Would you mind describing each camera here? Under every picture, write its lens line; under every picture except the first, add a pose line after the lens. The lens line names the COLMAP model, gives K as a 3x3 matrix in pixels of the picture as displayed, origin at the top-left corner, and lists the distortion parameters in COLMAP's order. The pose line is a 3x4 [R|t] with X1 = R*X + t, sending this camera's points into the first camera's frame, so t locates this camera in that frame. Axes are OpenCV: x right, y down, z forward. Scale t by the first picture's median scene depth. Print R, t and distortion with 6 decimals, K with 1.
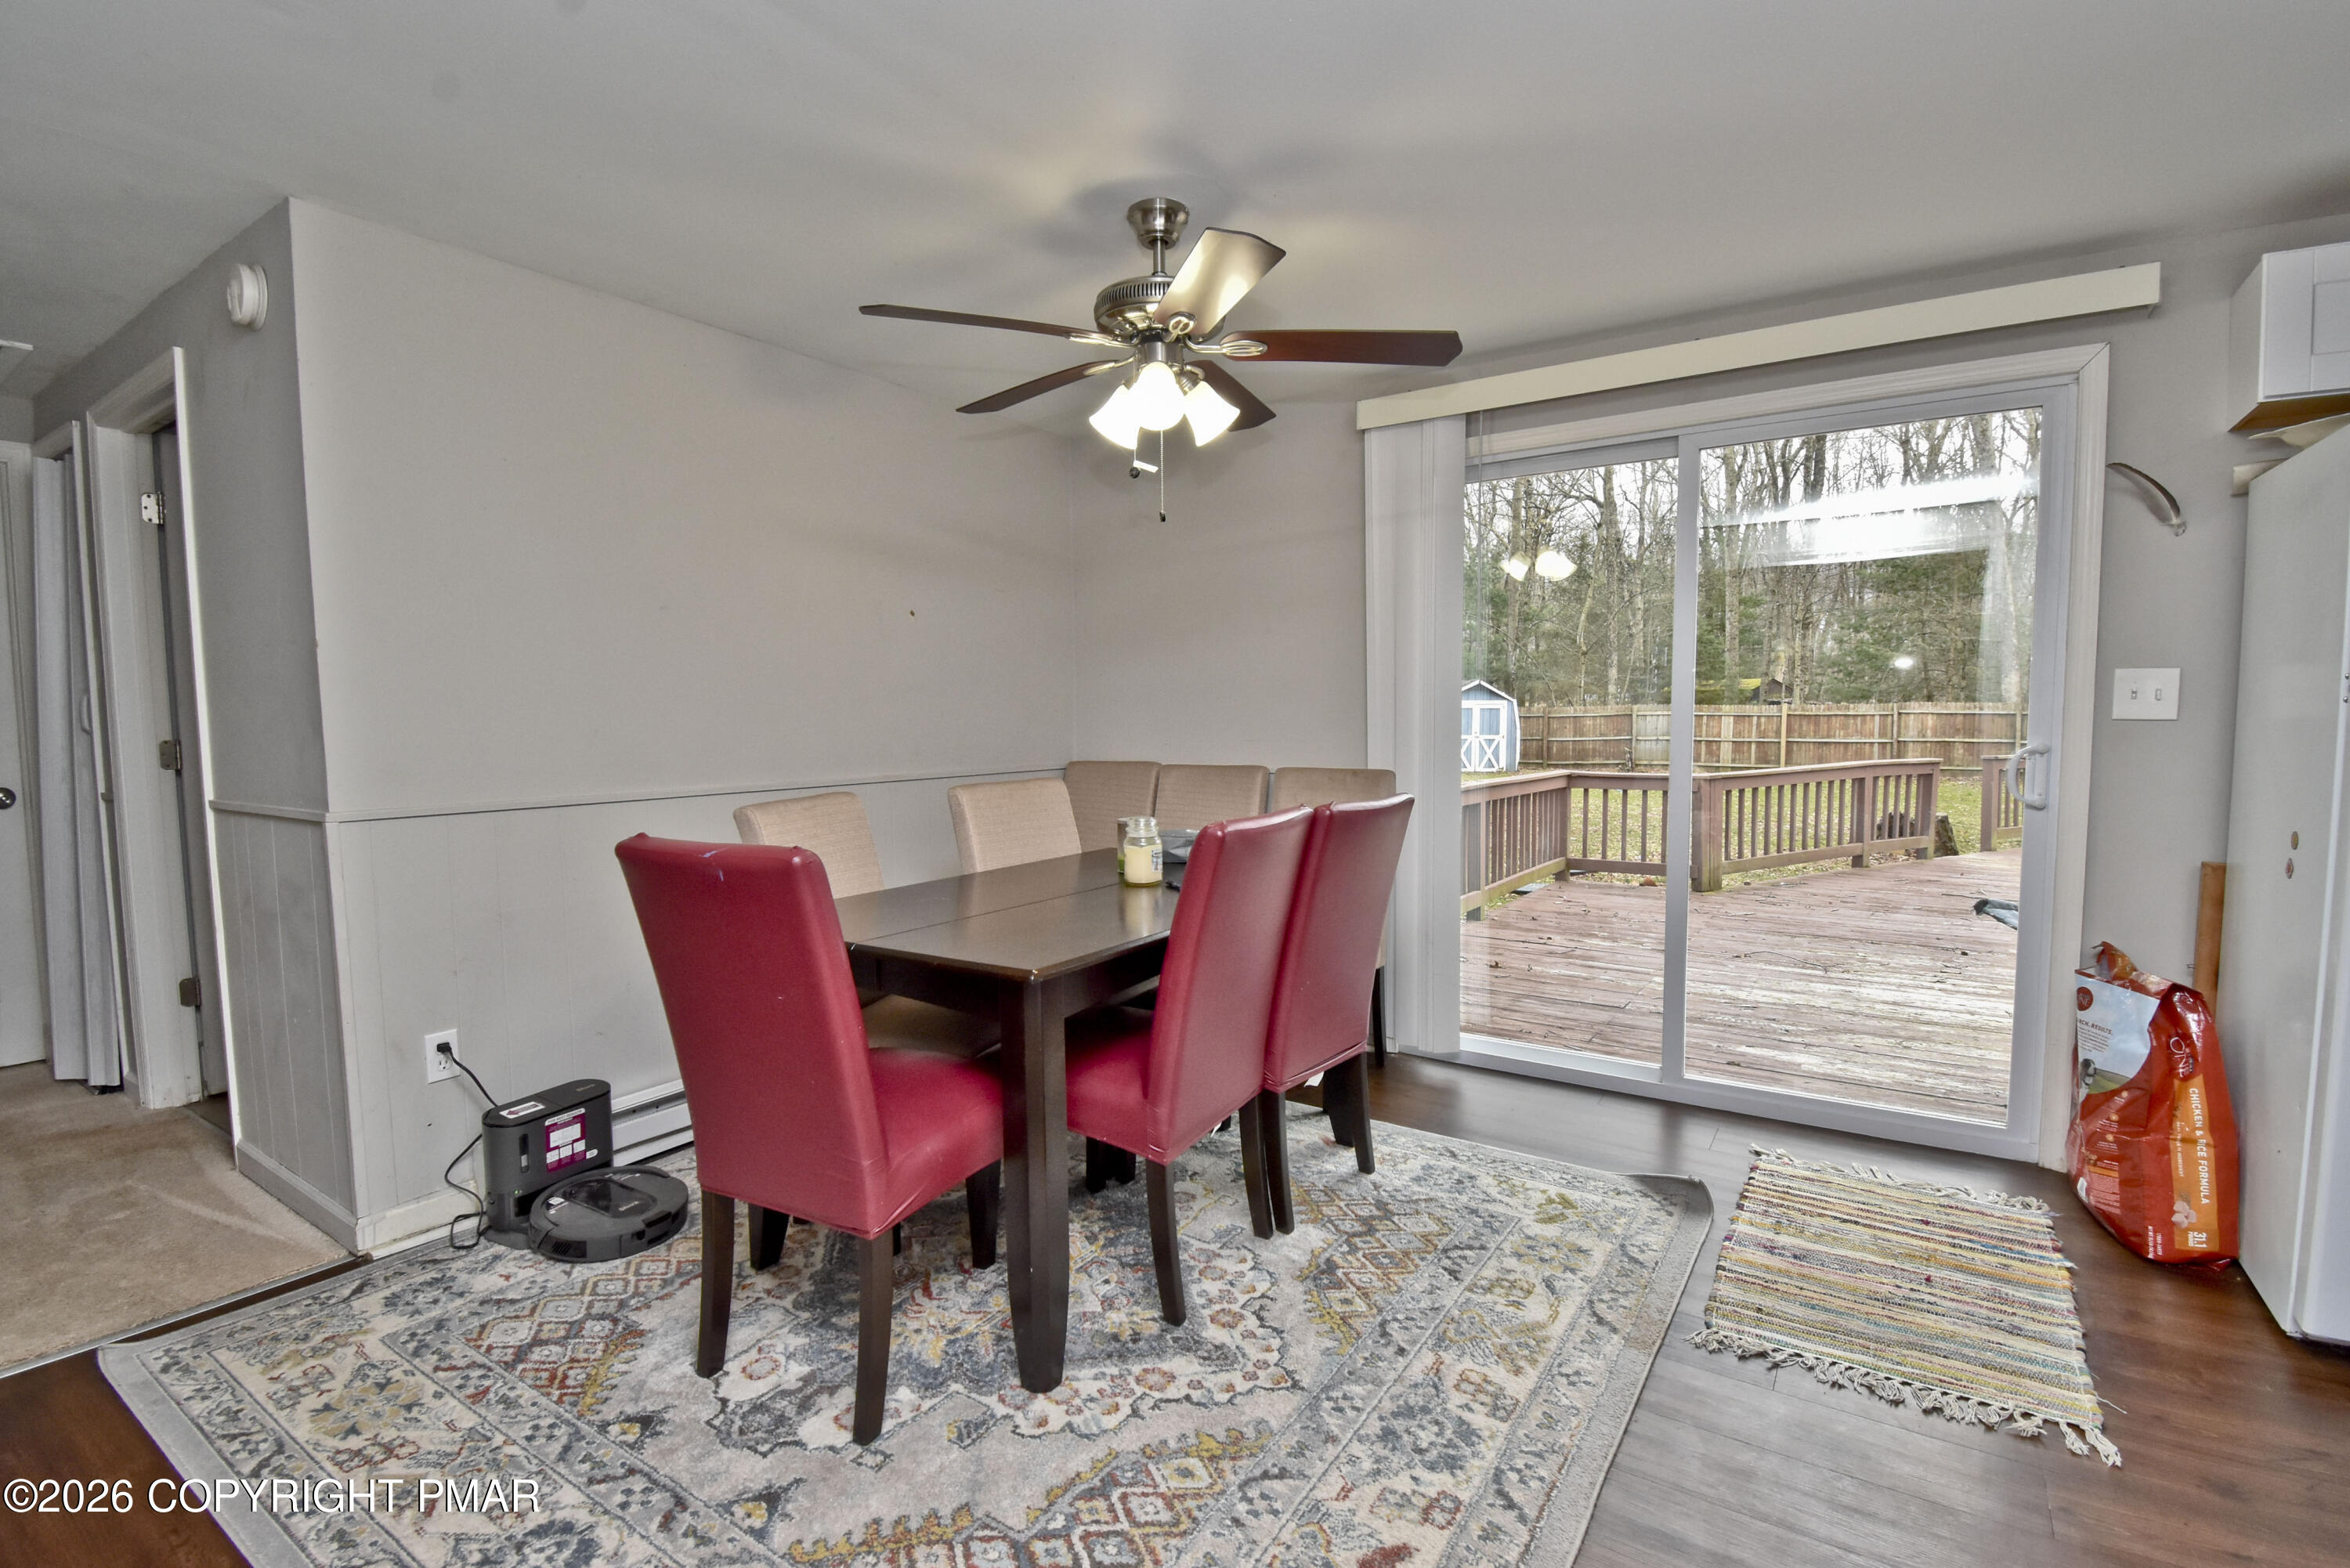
lens RADIAL K [[1083.9, 0, 1175.0], [0, 1083.9, 784.0], [0, 0, 1]] dist [-0.004522, -0.001190]
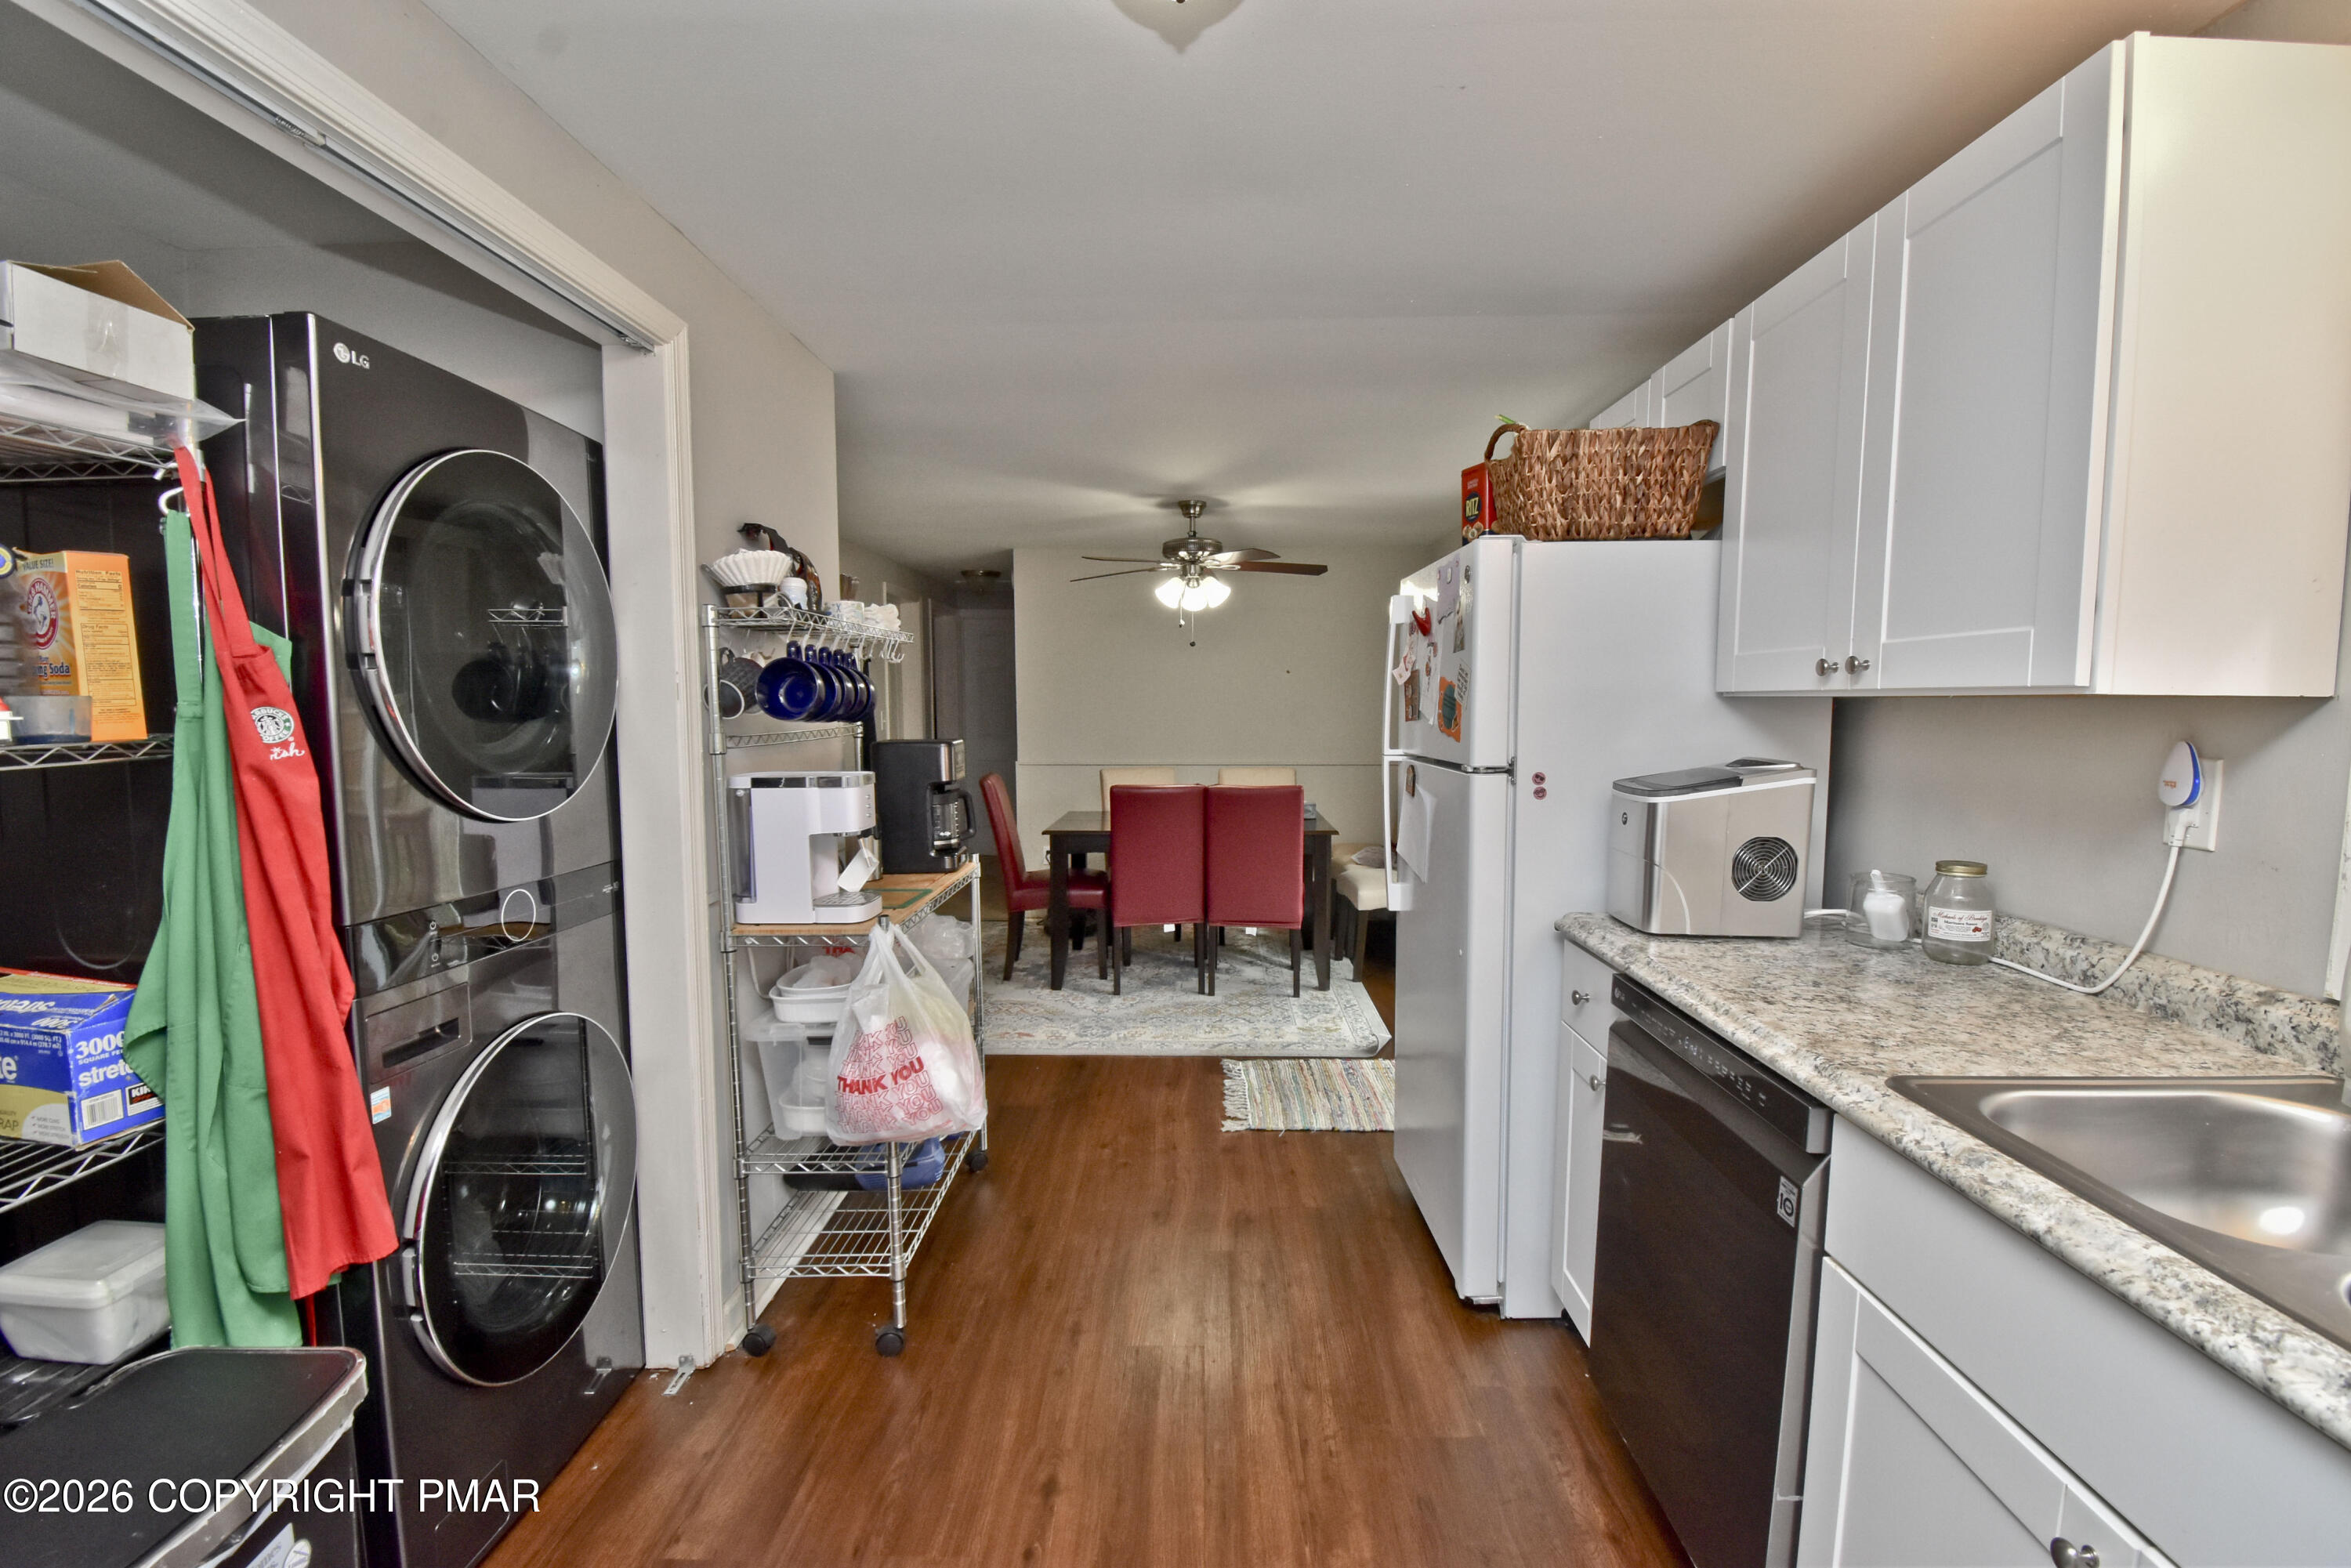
lens RADIAL K [[1045.1, 0, 1189.6], [0, 1045.1, 788.8], [0, 0, 1]] dist [0.000886, -0.011448]
pose [[0.525290, 0.076998, -0.847433, 1.801483], [-0.055510, 0.996877, 0.056167, -0.085604], [0.849111, 0.017537, 0.527923, -0.082608]]
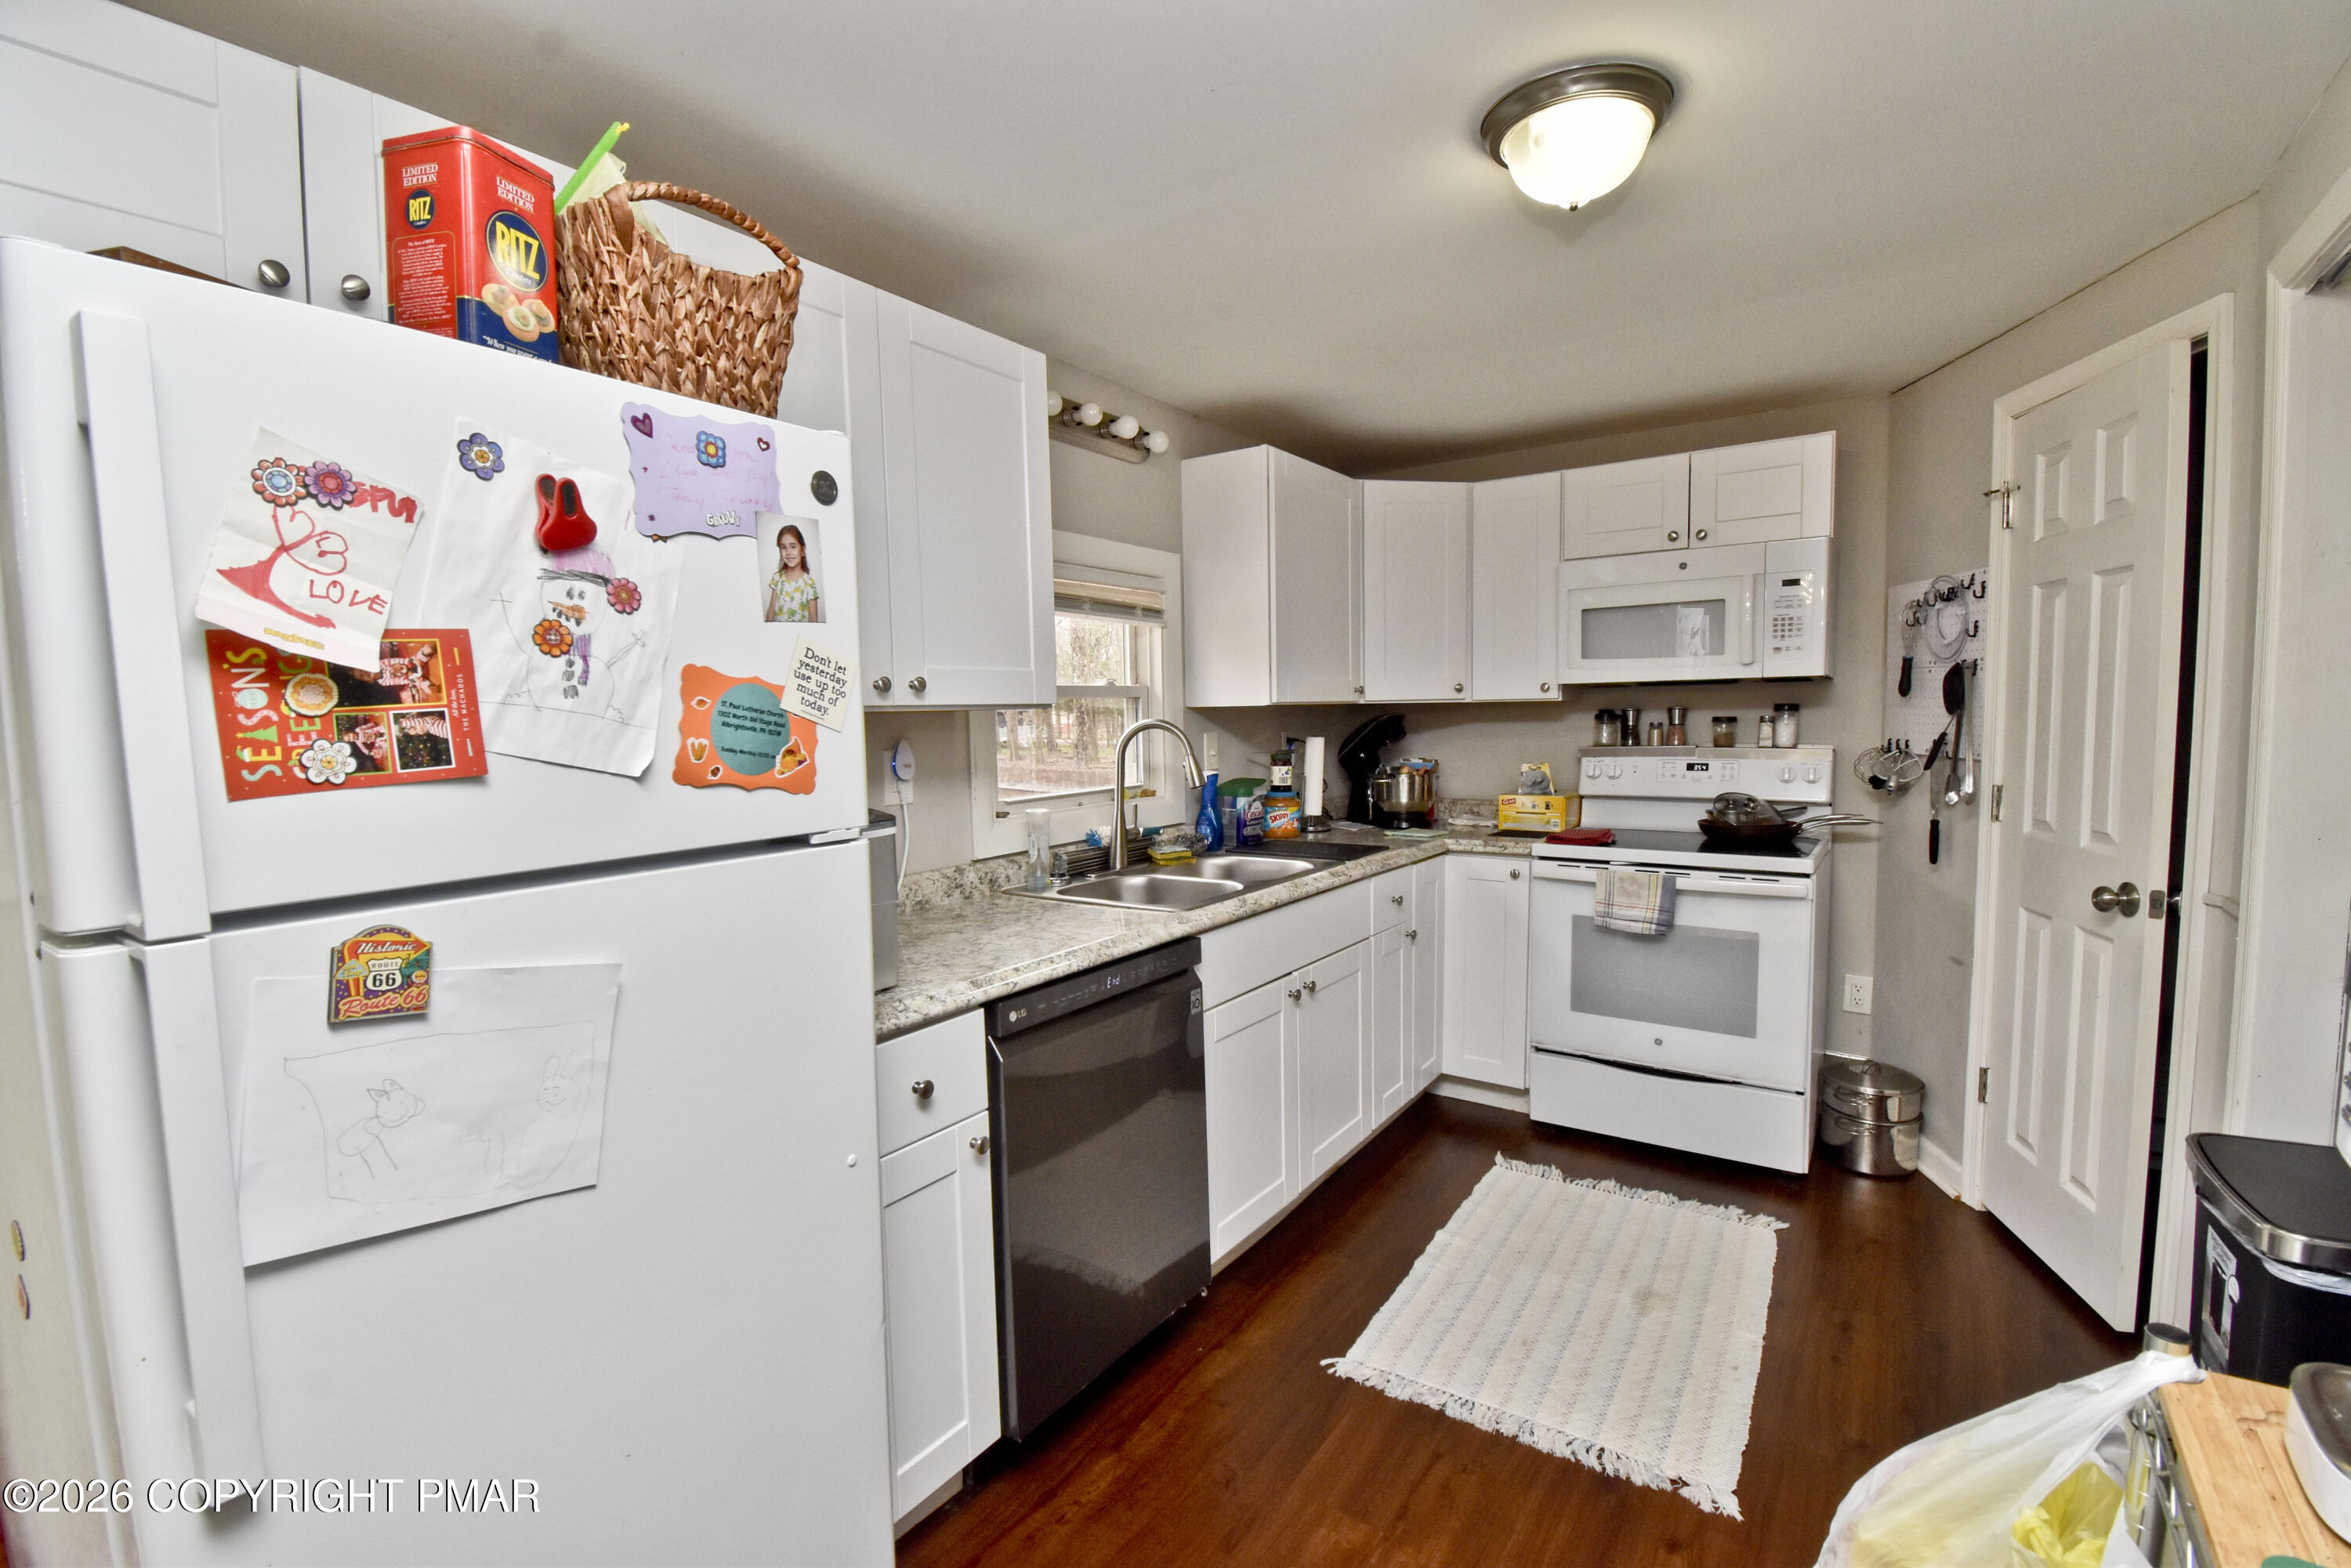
lens RADIAL K [[1050.6, 0, 1176.0], [0, 1050.6, 800.6], [0, 0, 1]] dist [0.021532, -0.025379]
pose [[0.038056, -0.080351, 0.996040, 0.579940], [0.077951, 0.993963, 0.077205, -0.111459], [-0.996231, 0.074705, 0.044090, 0.444406]]
